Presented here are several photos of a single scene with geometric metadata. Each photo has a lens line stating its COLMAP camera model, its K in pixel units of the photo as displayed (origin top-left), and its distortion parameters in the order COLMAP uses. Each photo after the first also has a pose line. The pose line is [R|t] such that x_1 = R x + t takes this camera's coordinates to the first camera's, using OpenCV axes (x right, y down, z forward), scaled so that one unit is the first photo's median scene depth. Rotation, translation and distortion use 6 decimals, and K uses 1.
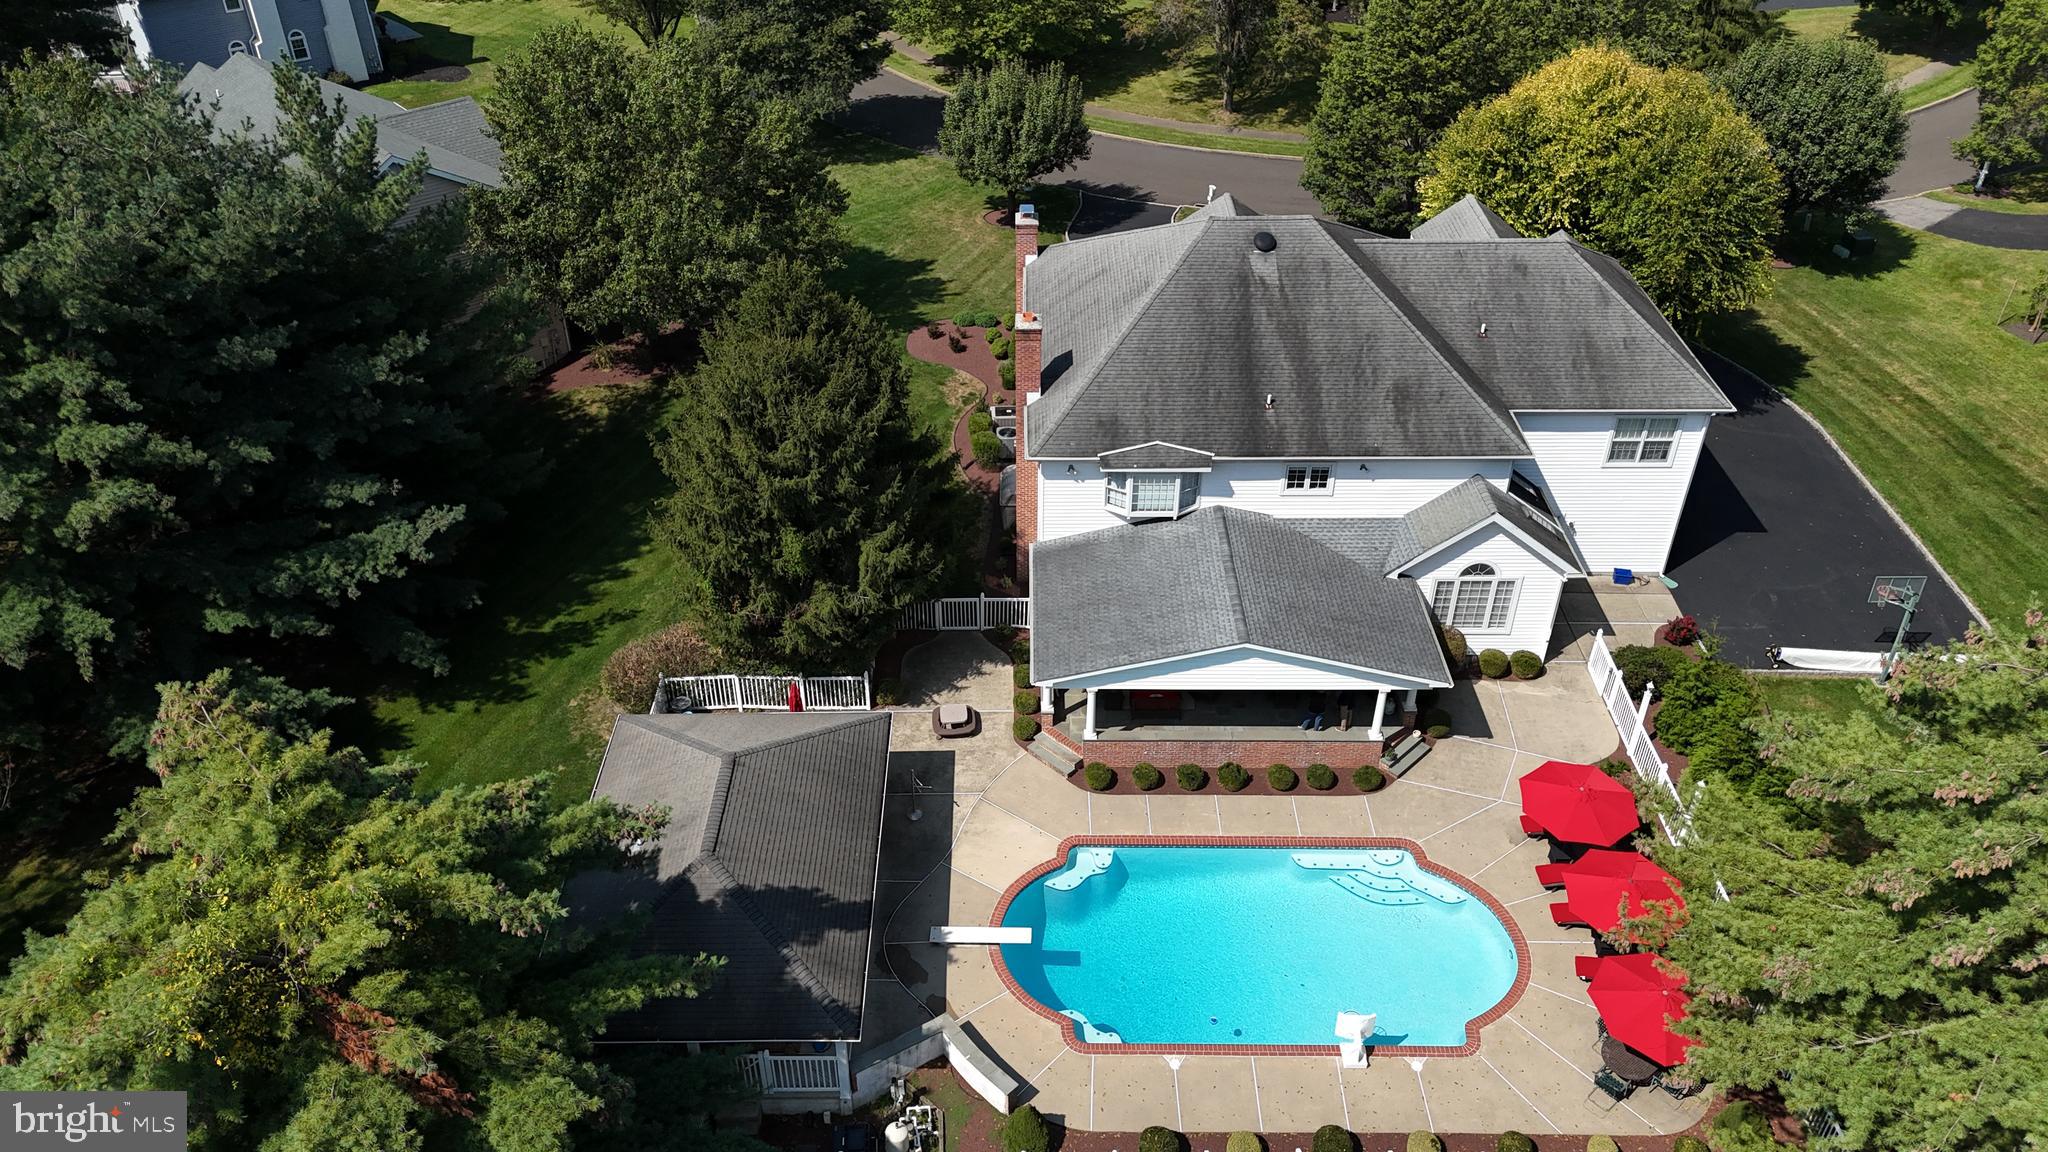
lens RADIAL K [[1518.9, 0, 1024.0], [0, 1518.9, 576.0], [0, 0, 1]] dist [0.081026, -0.080477]
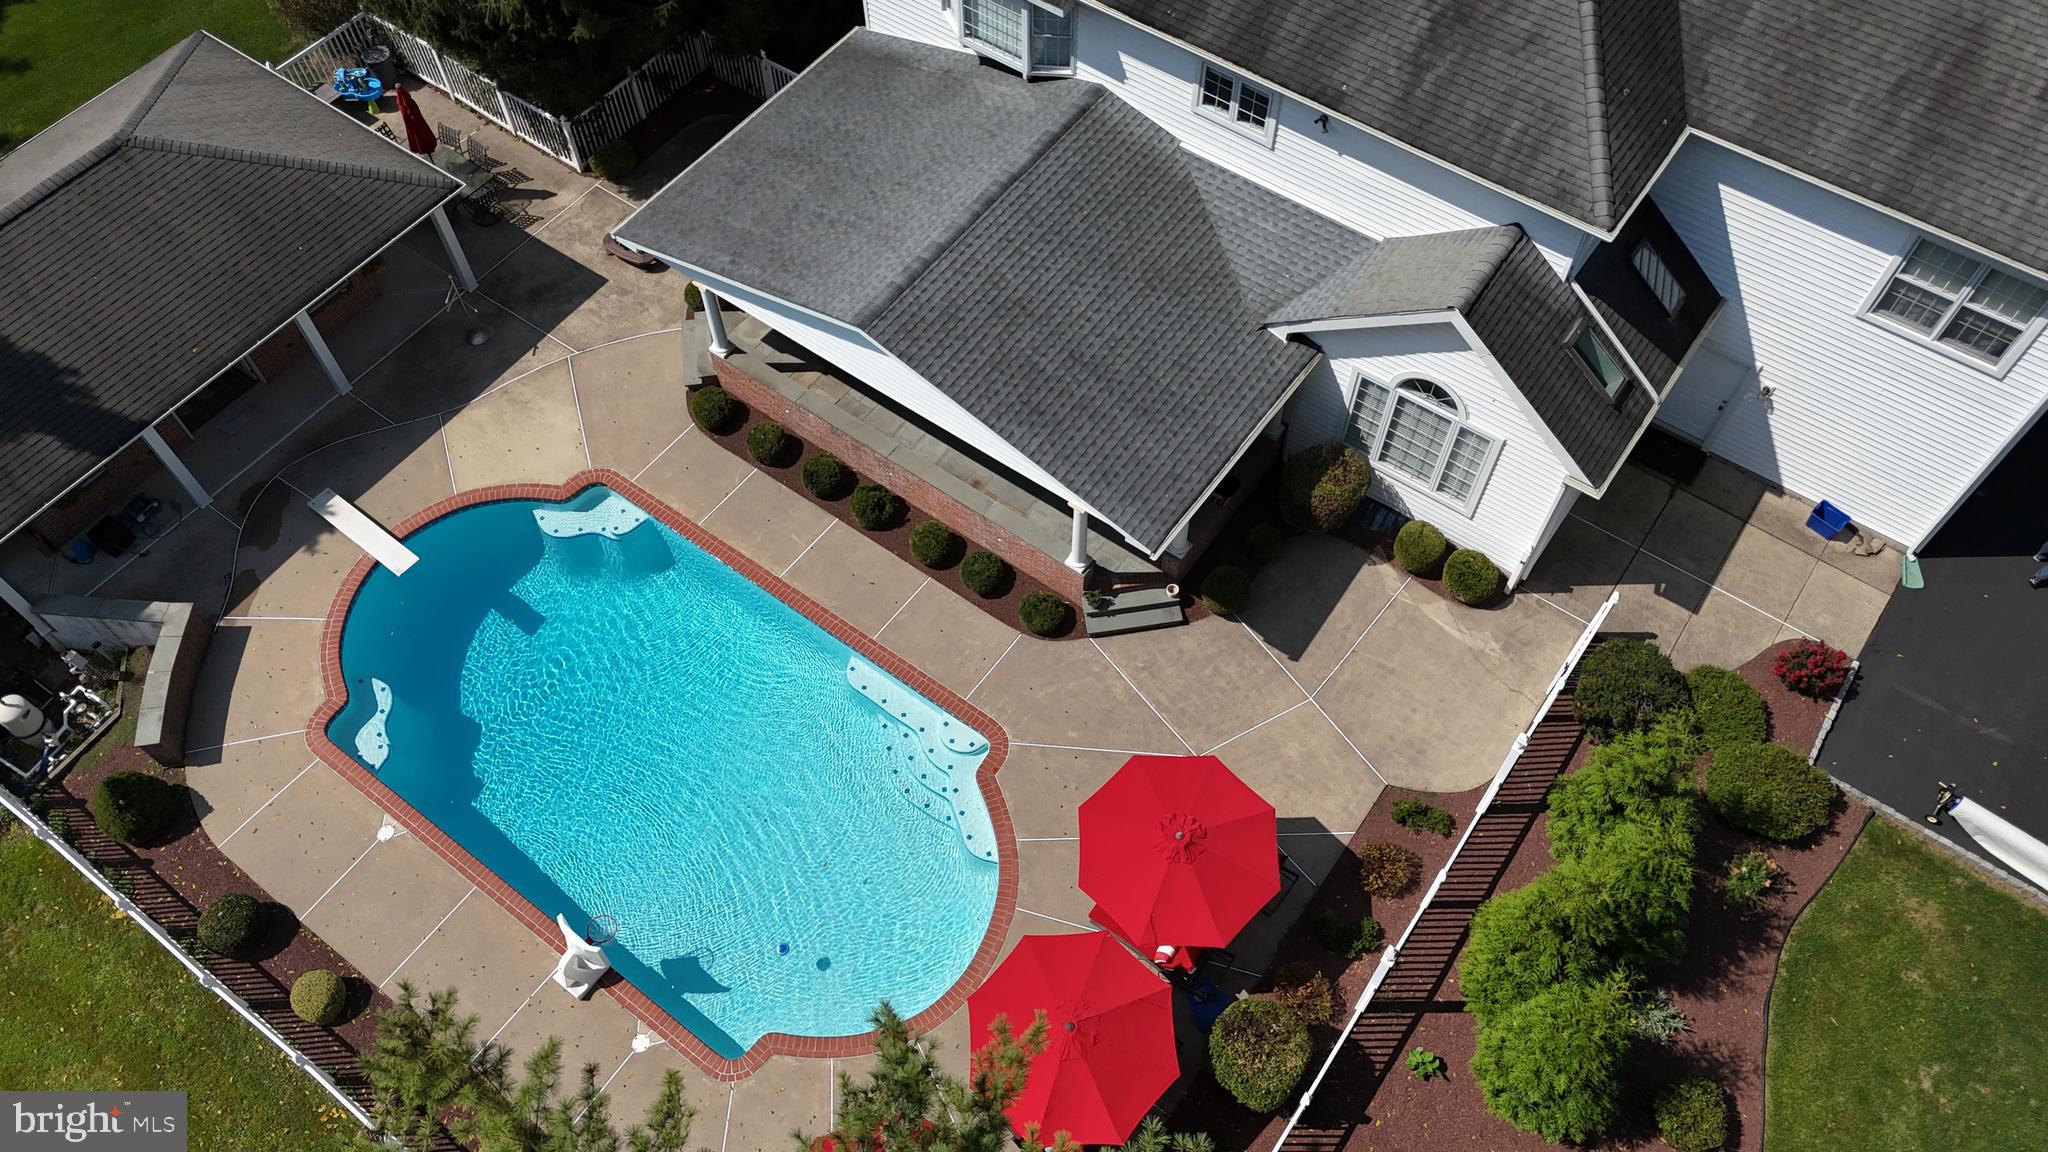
lens RADIAL K [[1518.9, 0, 1024.0], [0, 1518.9, 576.0], [0, 0, 1]] dist [0.081026, -0.080477]
pose [[0.805790, 0.497238, -0.321647, 0.406257], [-0.336380, 0.831319, 0.442444, -0.146760], [0.487391, -0.248322, 0.837130, 0.488581]]
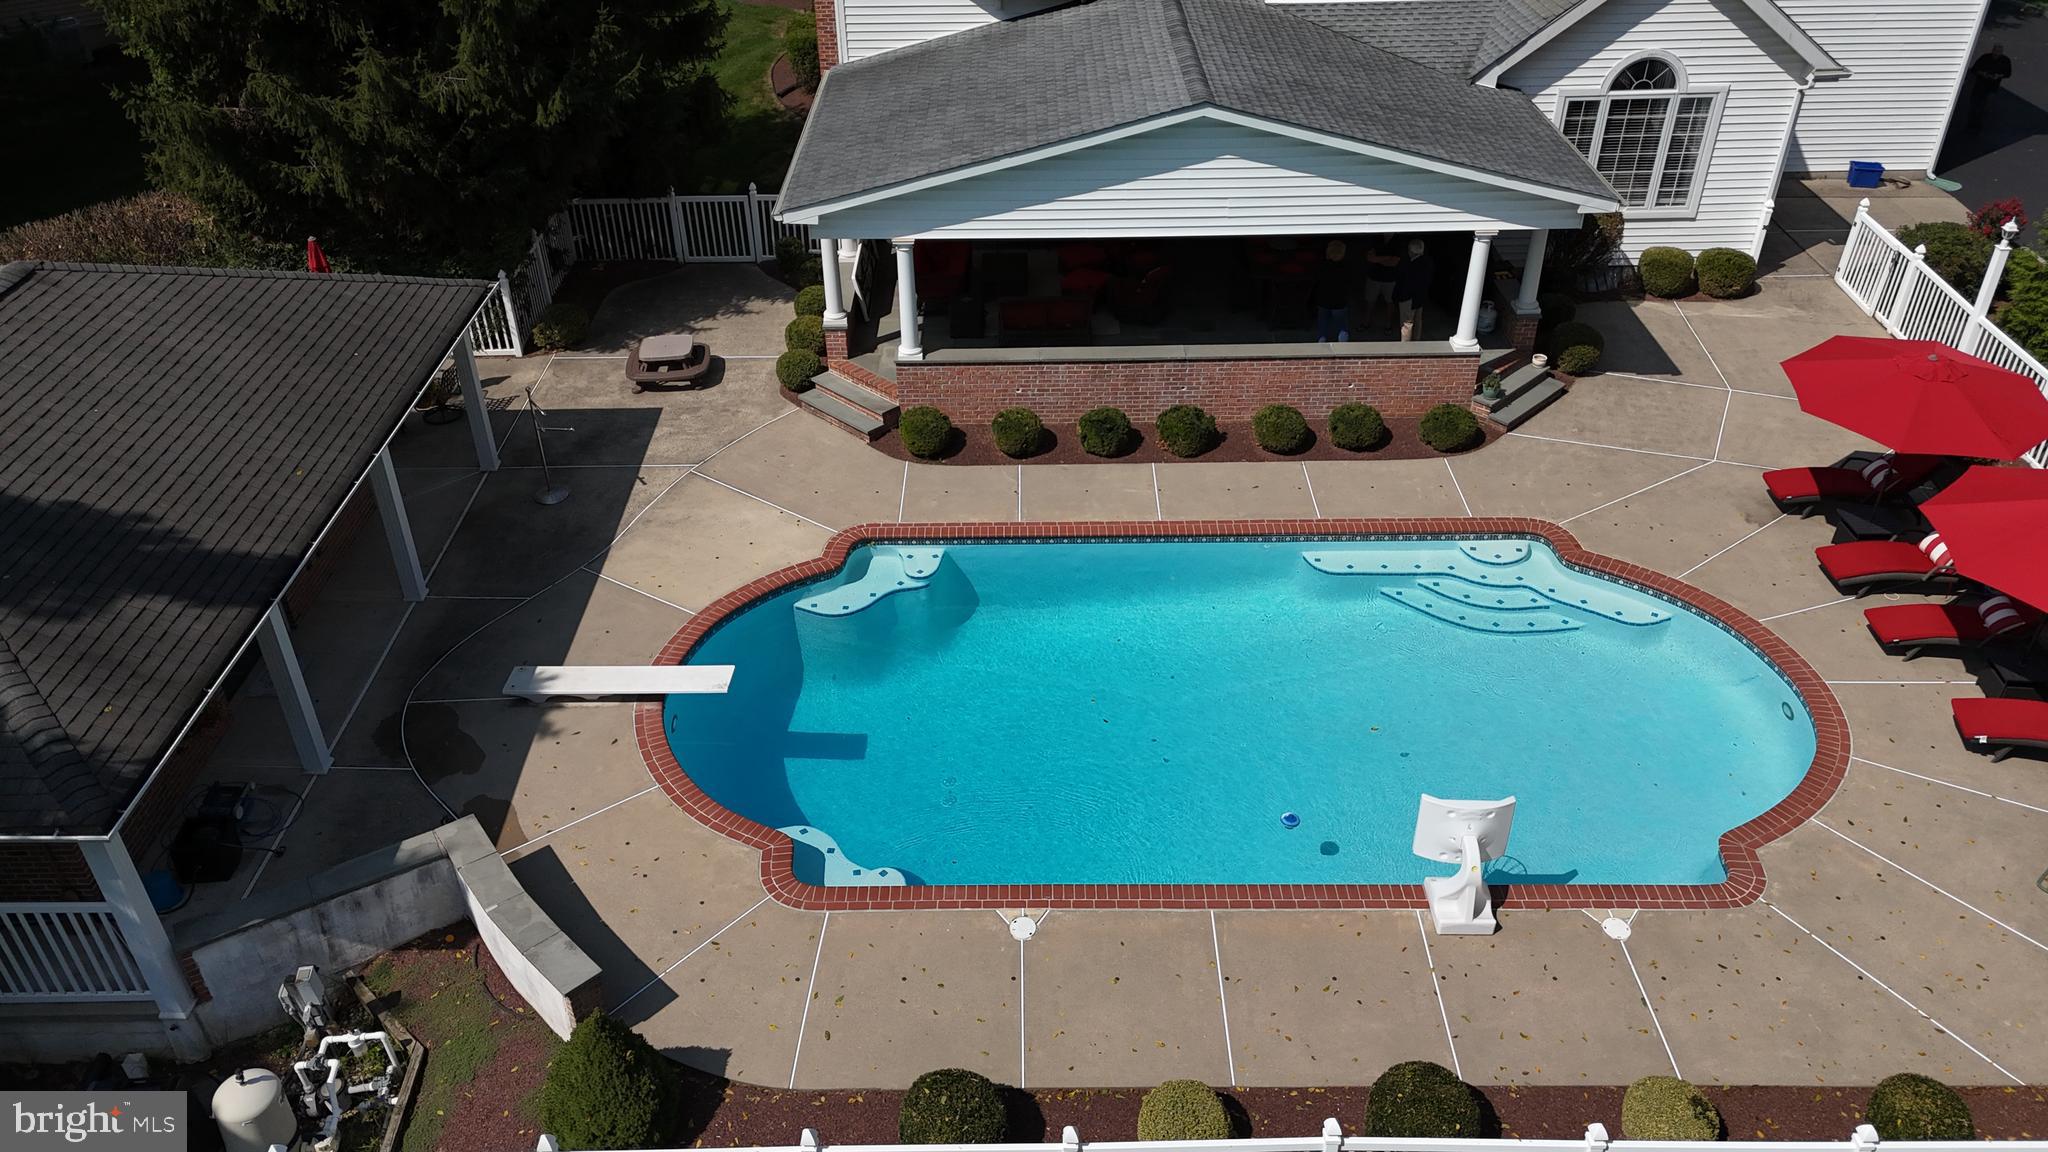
lens RADIAL K [[1518.9, 0, 1024.0], [0, 1518.9, 576.0], [0, 0, 1]] dist [0.081026, -0.080477]
pose [[0.999950, -0.009465, -0.003309, 0.083063], [0.009374, 0.999602, -0.026590, 0.193698], [0.003559, 0.026558, 0.999641, 0.485594]]
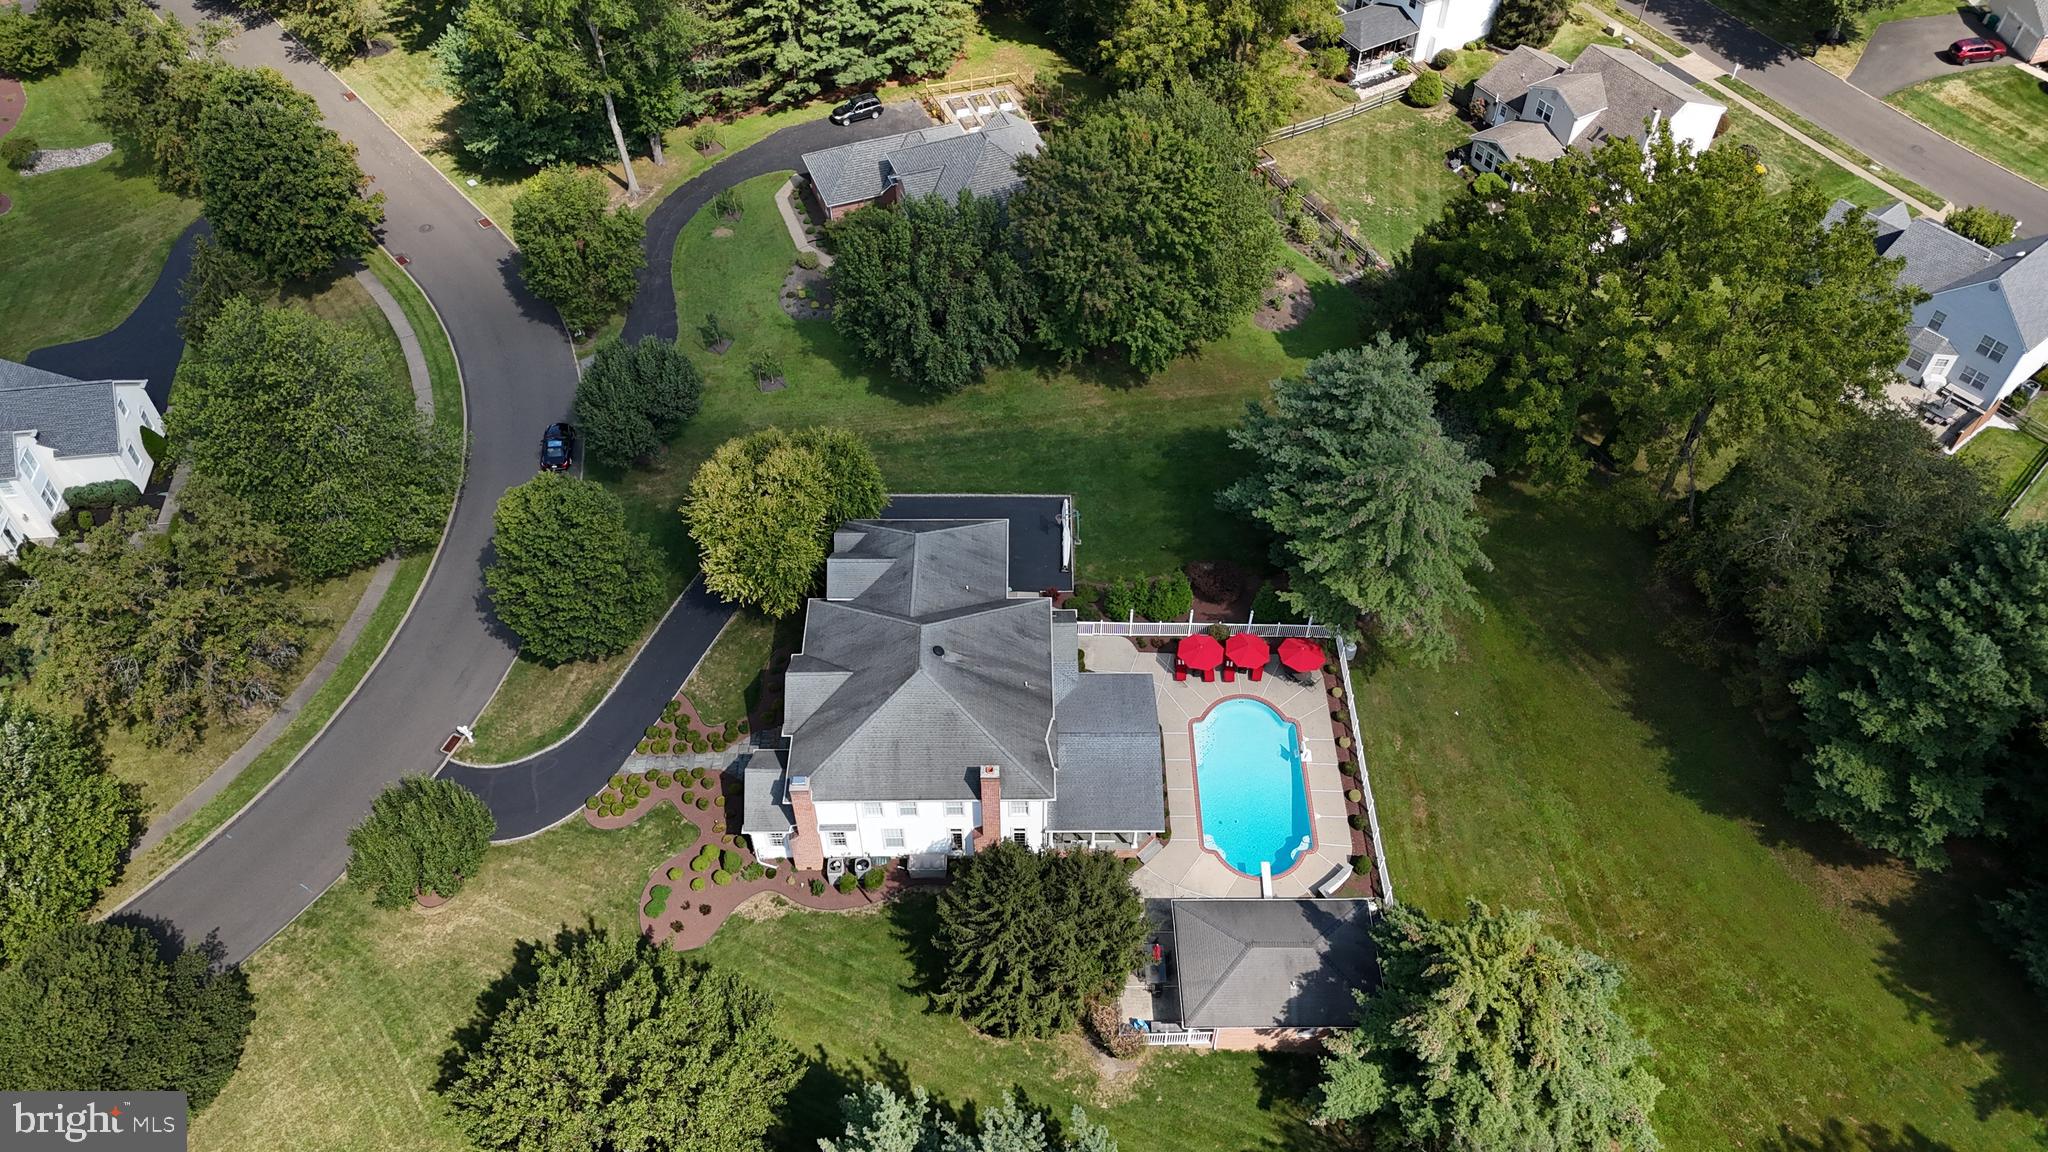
lens RADIAL K [[1518.9, 0, 1024.0], [0, 1518.9, 576.0], [0, 0, 1]] dist [0.081026, -0.080477]
pose [[-0.001544, -0.733705, 0.679467, -1.113649], [0.576586, 0.554496, 0.600069, -1.422322], [-0.817035, 0.392697, 0.422187, 0.137889]]
